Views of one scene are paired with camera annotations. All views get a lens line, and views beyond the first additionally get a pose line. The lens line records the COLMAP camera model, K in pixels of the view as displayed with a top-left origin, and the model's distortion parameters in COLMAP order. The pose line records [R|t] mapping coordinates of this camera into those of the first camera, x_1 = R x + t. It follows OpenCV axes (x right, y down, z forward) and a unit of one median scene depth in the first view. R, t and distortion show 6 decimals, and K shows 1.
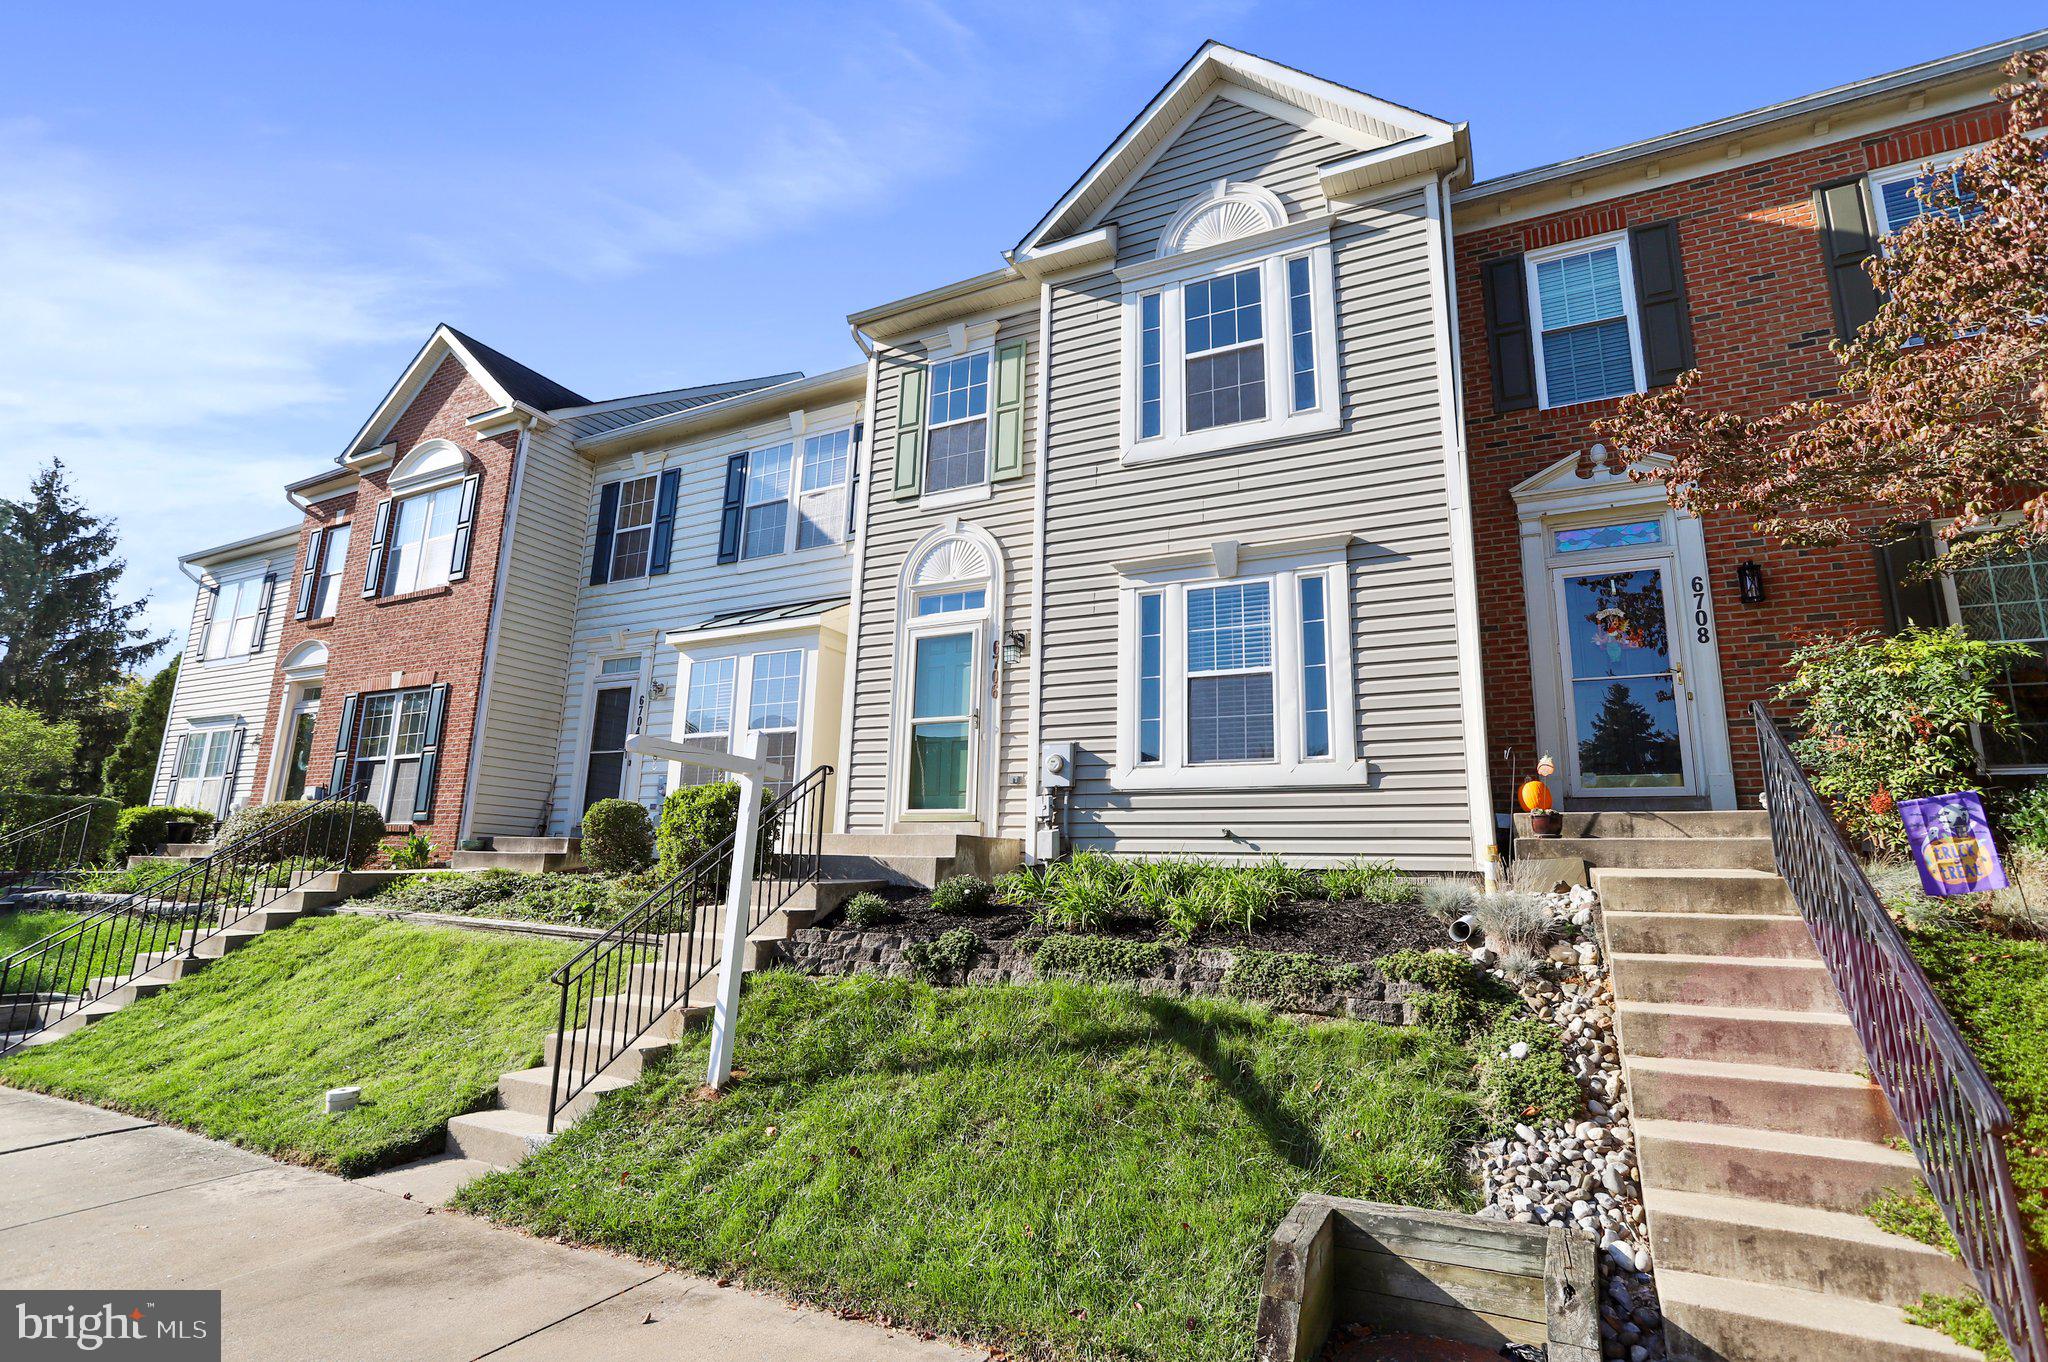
lens RADIAL K [[995.3, 0, 1057.9], [0, 995.3, 662.2], [0, 0, 1]] dist [-0.047472, 0.023786]
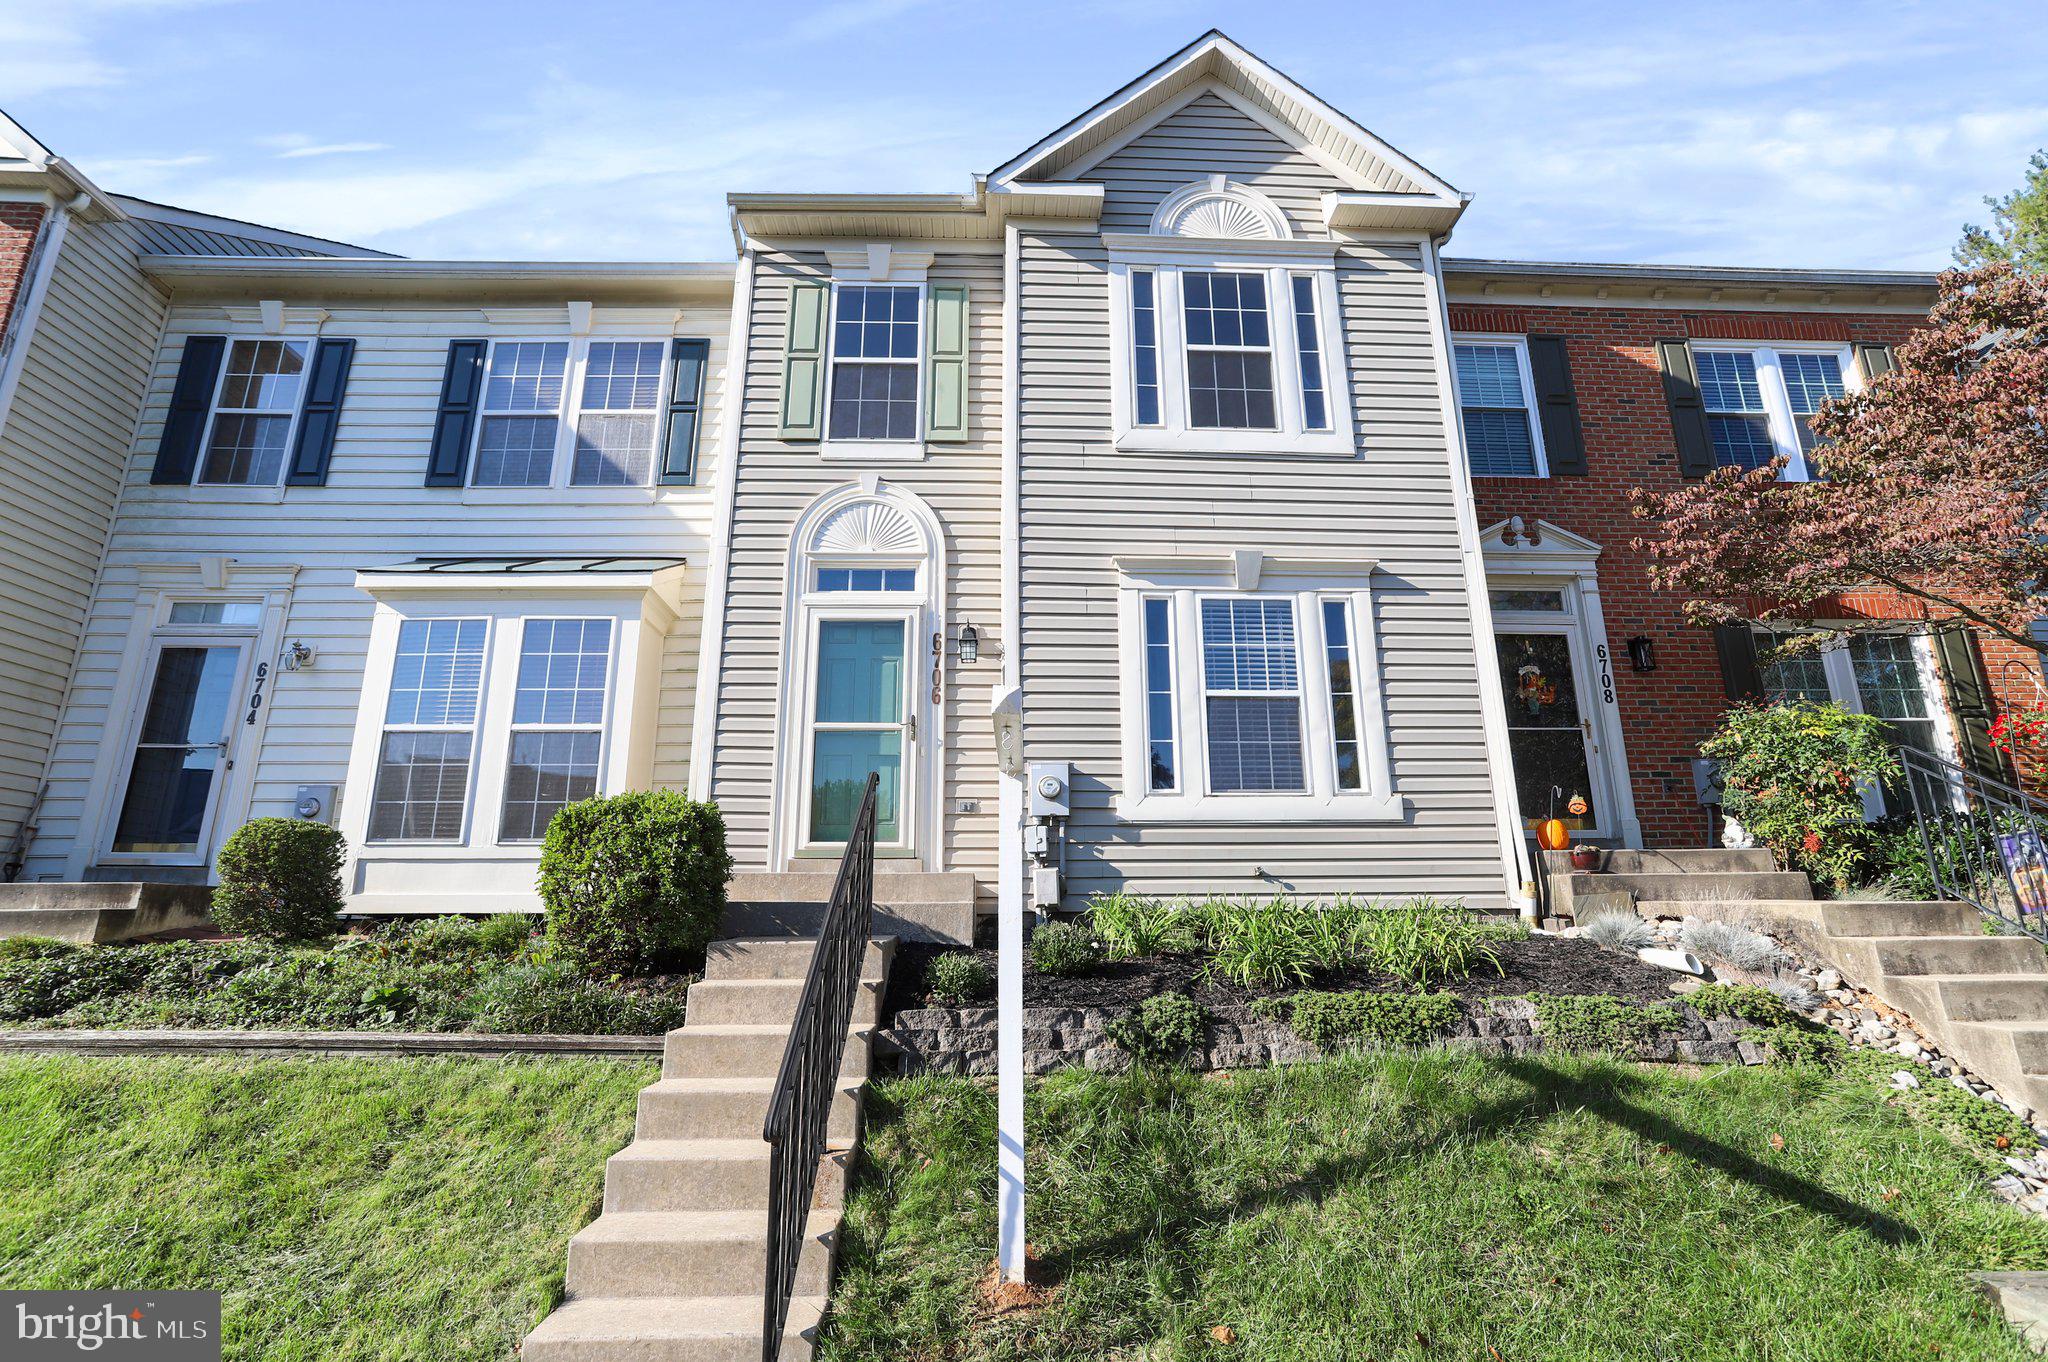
lens RADIAL K [[995.3, 0, 1040.6], [0, 995.3, 669.3], [0, 0, 1]] dist [-0.047472, 0.023786]
pose [[0.874716, 0.099424, 0.474327, -0.386338], [-0.077493, 0.994831, -0.065620, 0.056533], [-0.478399, 0.020642, 0.877900, 0.266722]]
